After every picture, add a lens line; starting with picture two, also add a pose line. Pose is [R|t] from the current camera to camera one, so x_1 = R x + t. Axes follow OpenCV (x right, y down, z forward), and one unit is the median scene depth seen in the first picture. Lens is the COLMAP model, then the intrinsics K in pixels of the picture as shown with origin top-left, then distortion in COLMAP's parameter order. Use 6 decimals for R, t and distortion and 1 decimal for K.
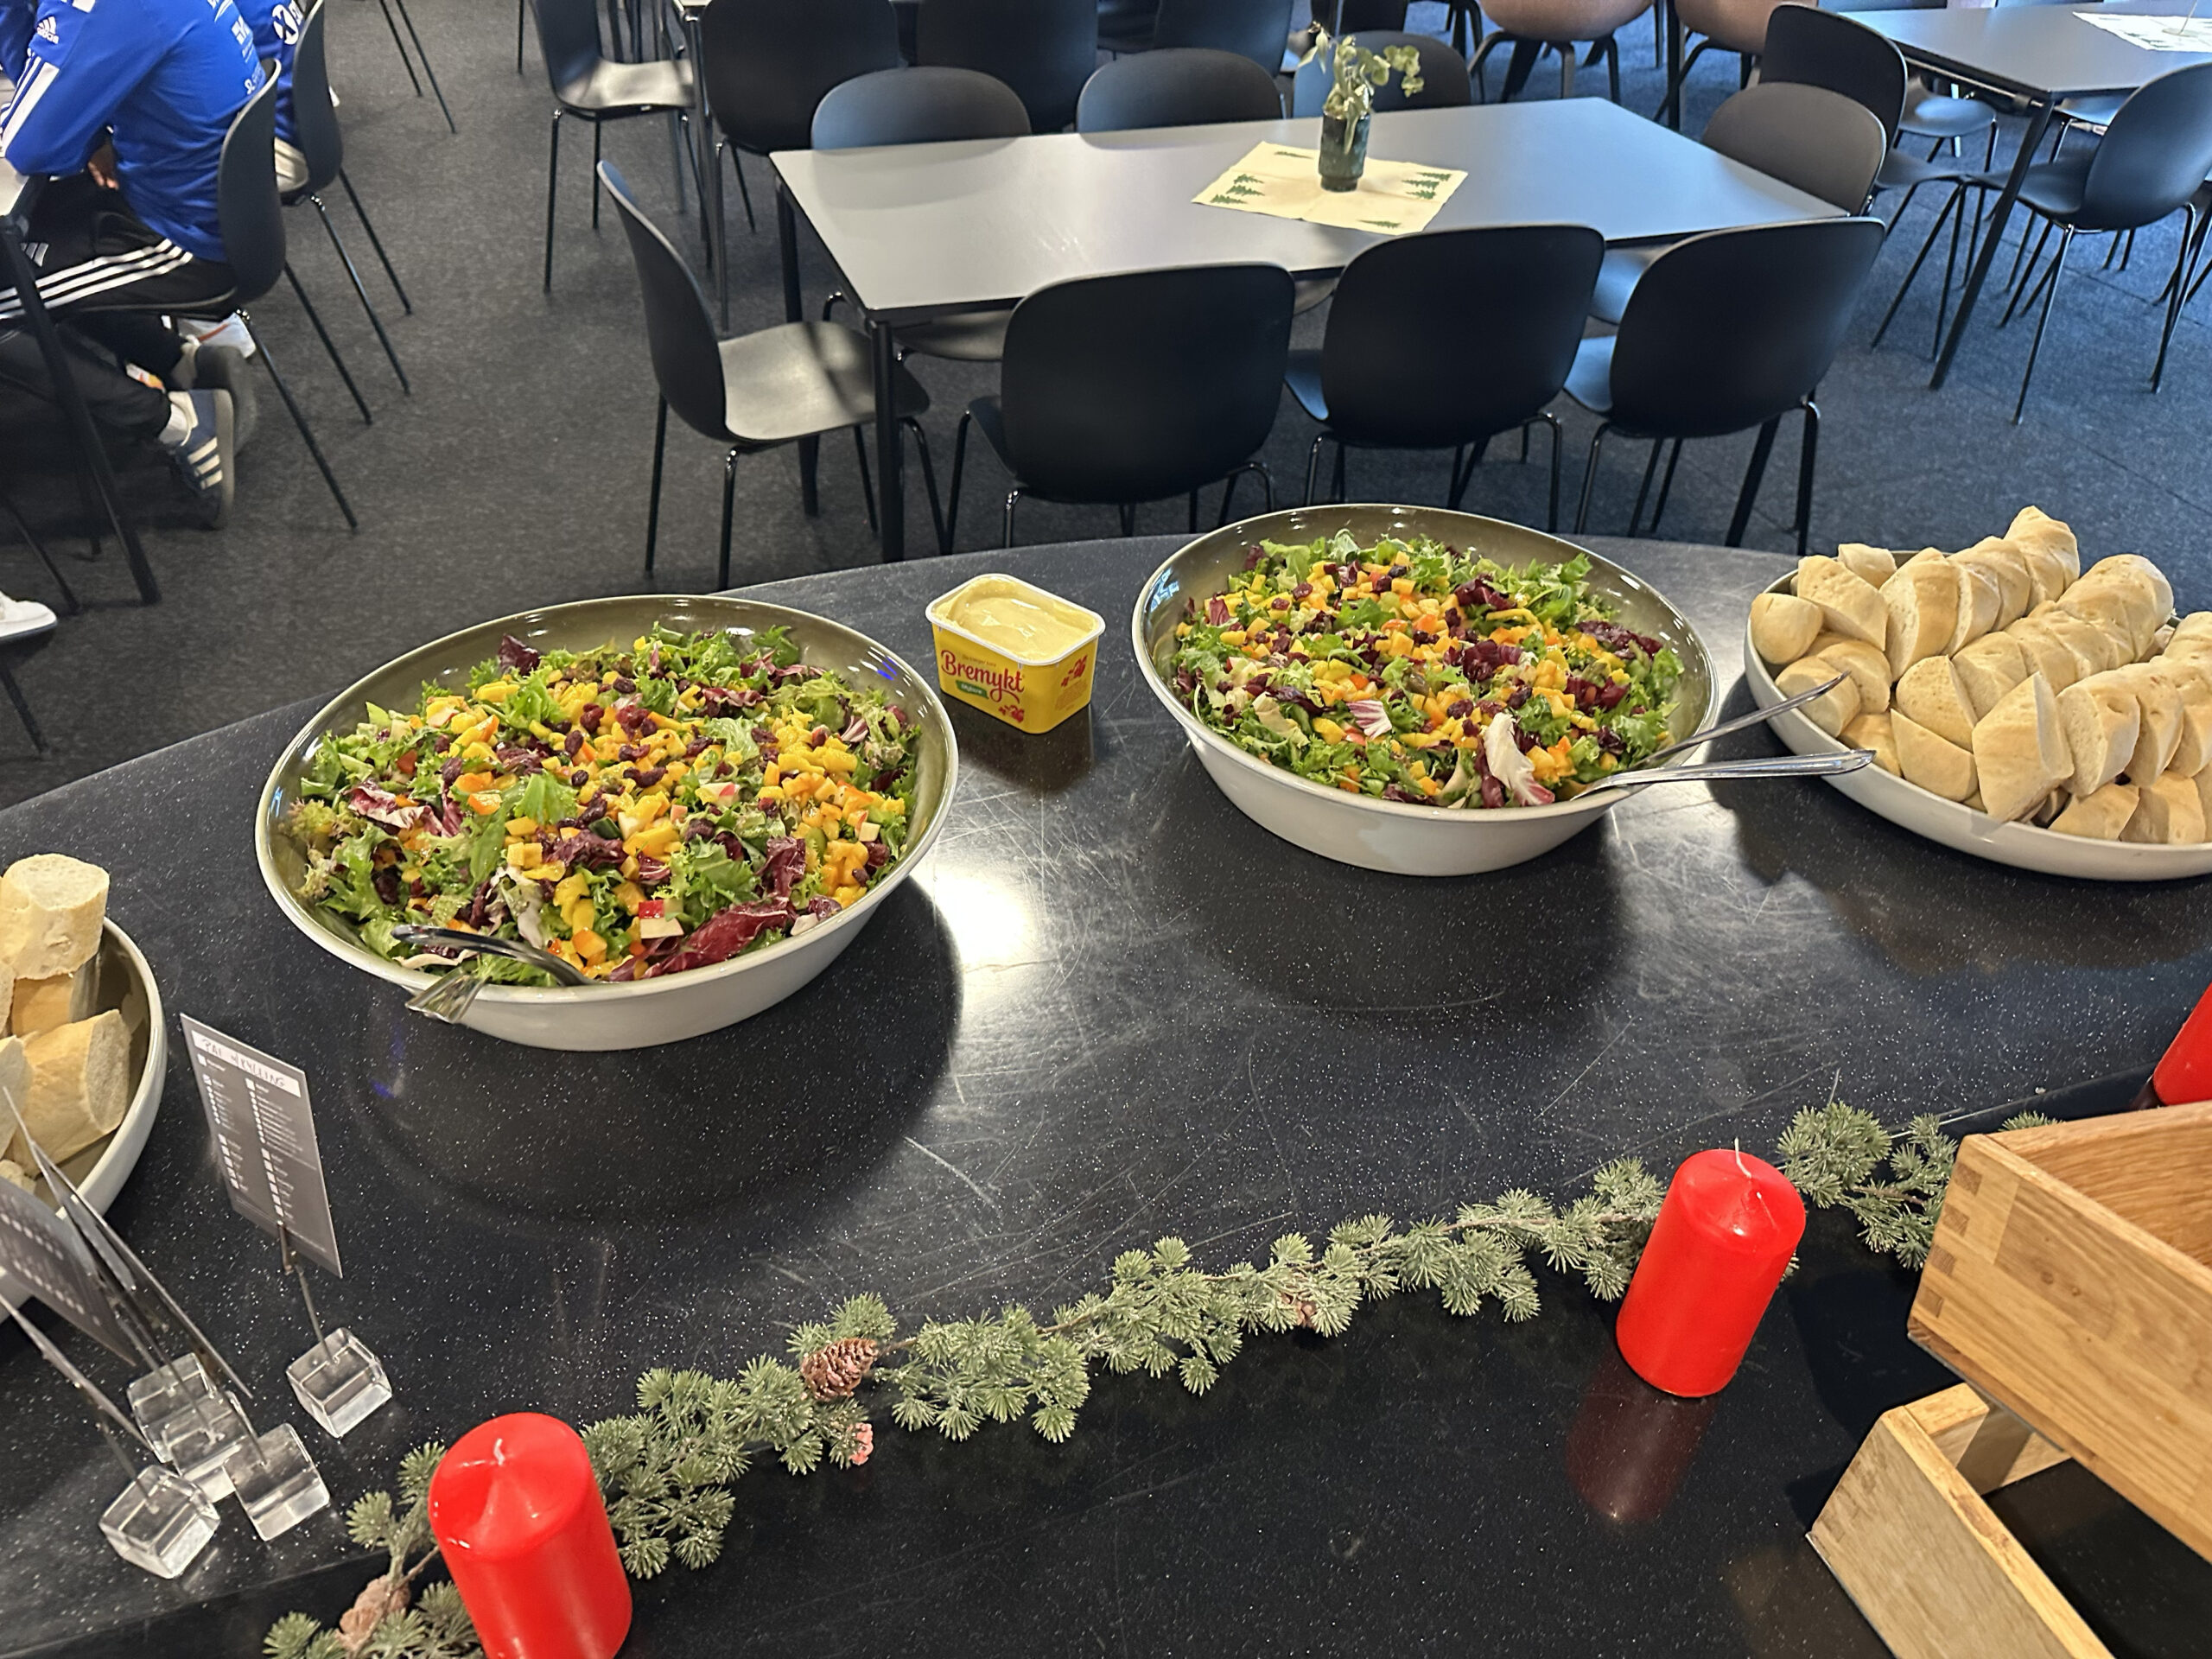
lens RADIAL K [[1521.2, 0, 1074.3], [0, 1521.2, 824.0], [0, 0, 1]] dist [0.112863, -0.134709]
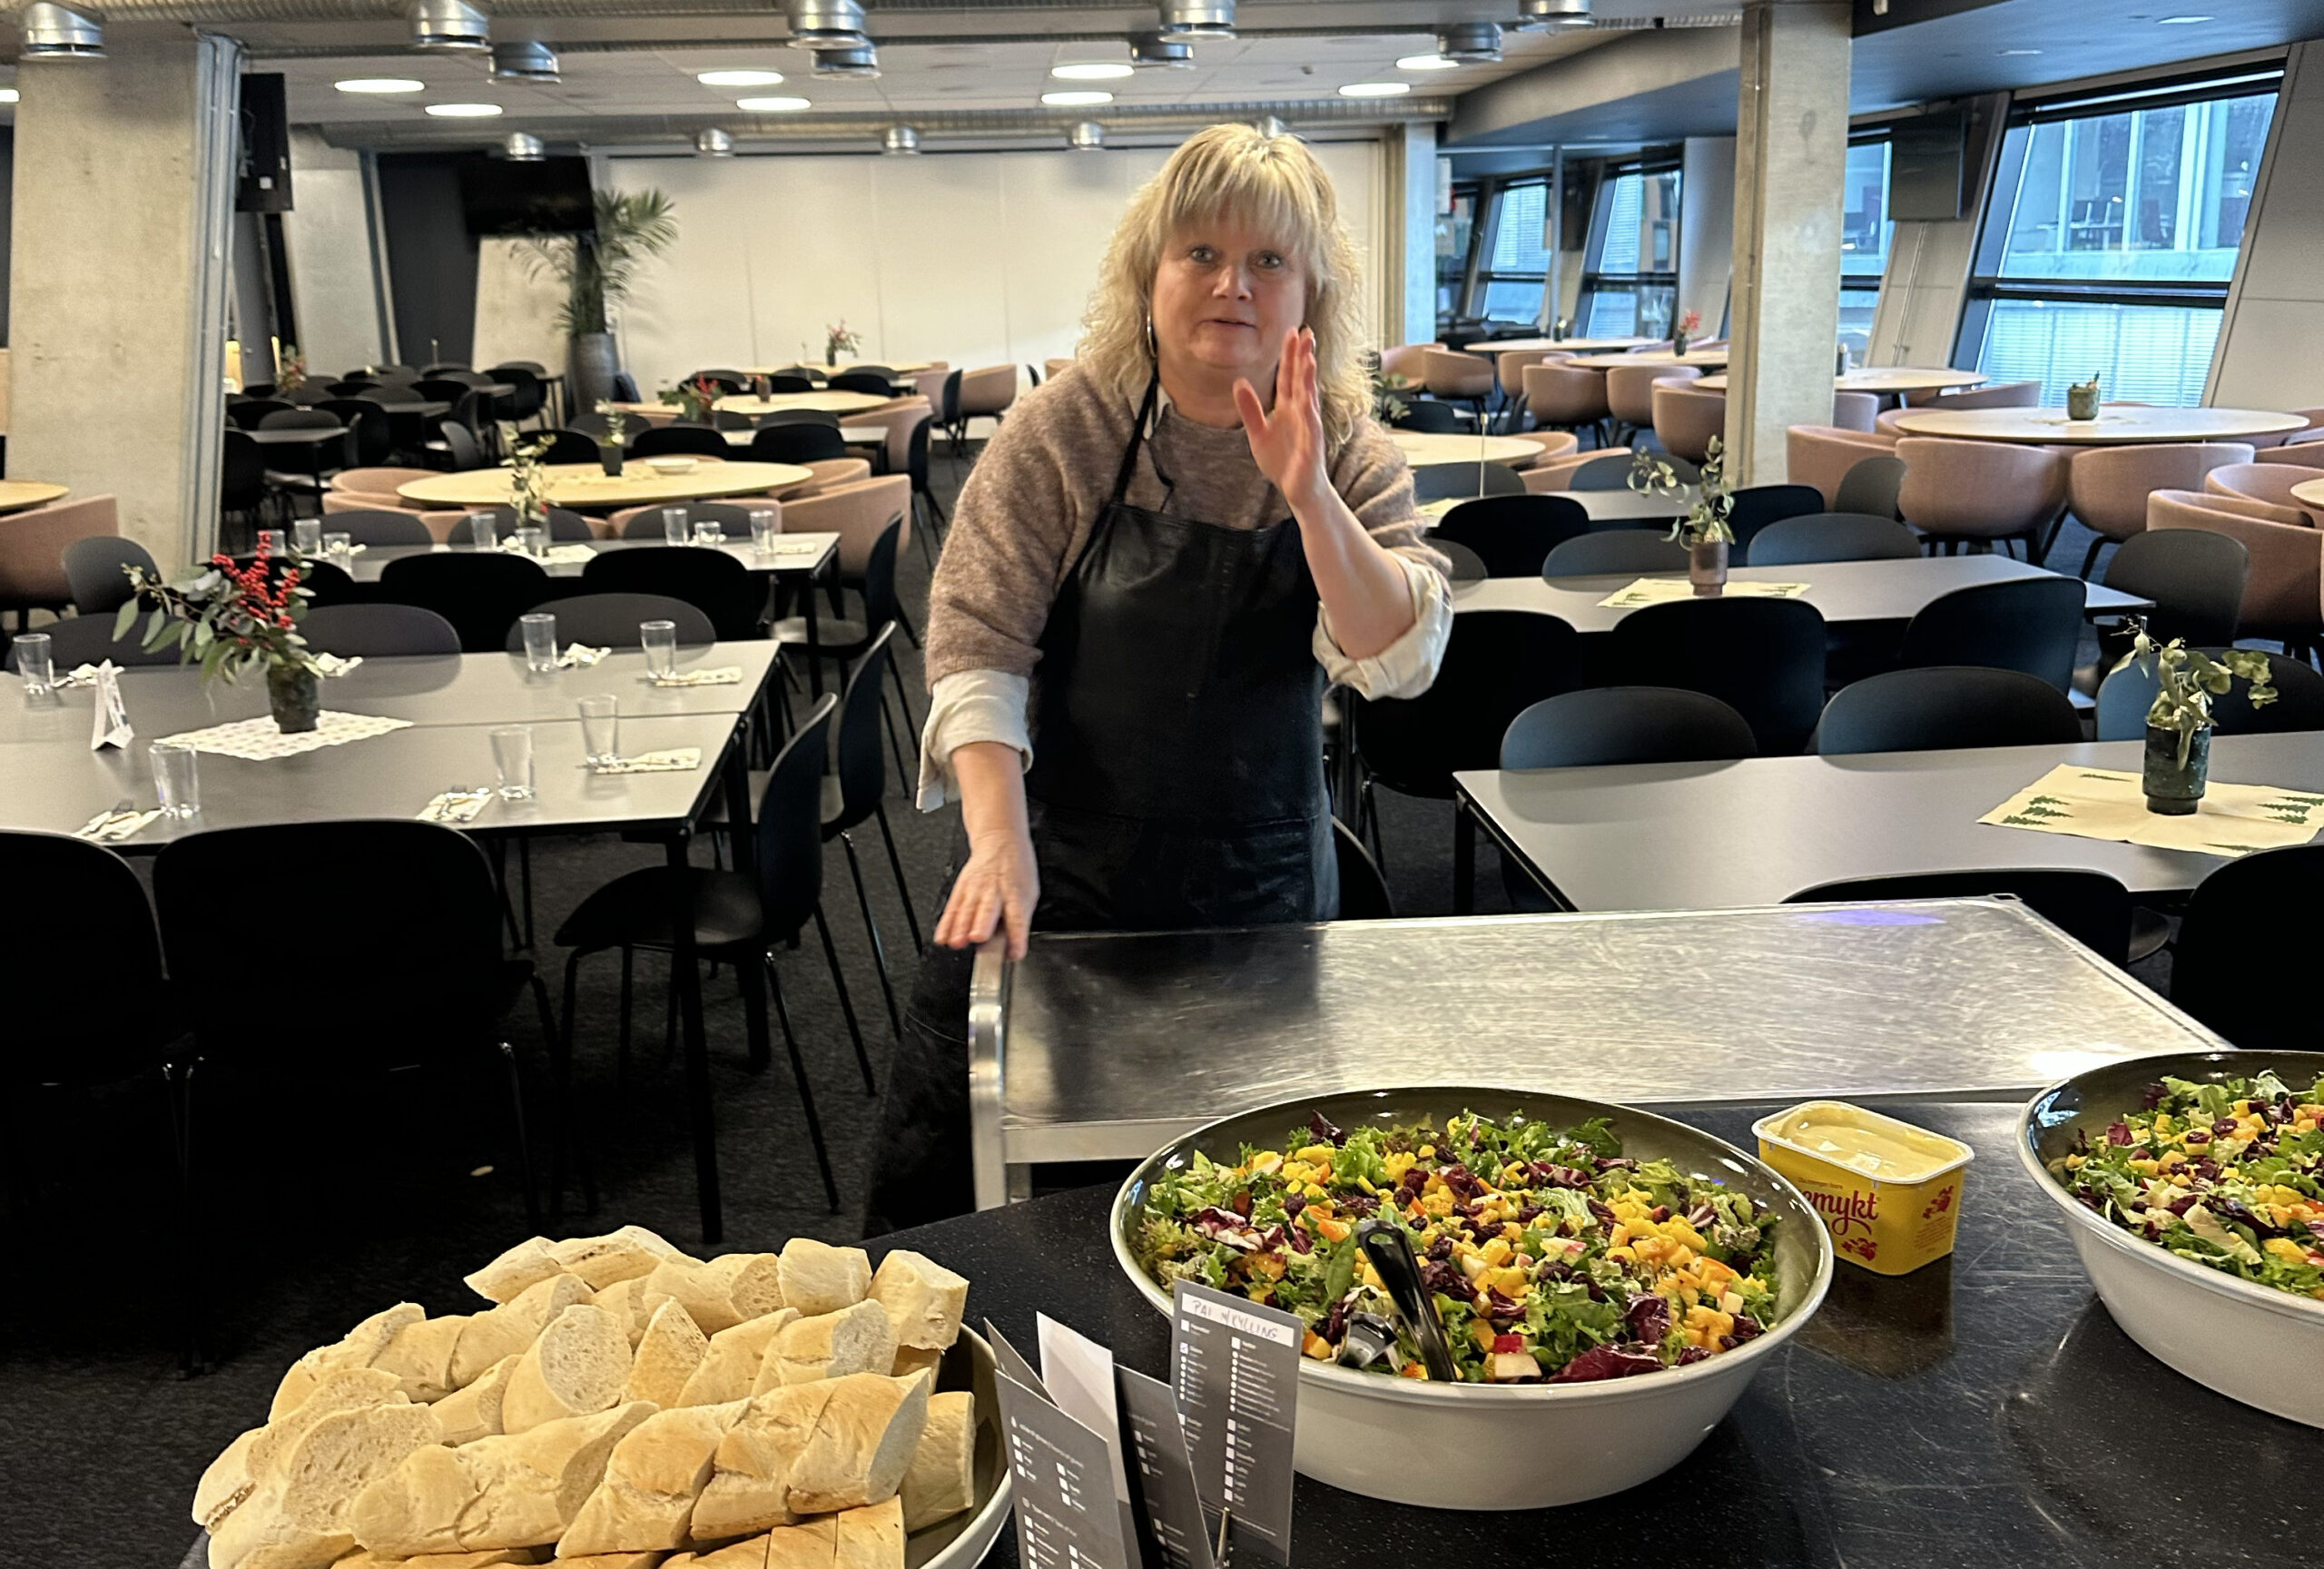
lens RADIAL K [[2116.1, 0, 1162.0], [0, 2116.1, 784.5], [0, 0, 1]] dist [0.075549, -0.154463]
pose [[0.964115, 0.006005, -0.265416, -0.115001], [-0.117447, 0.906241, -0.406121, 0.248820], [0.238092, 0.422720, 0.874426, -0.269449]]
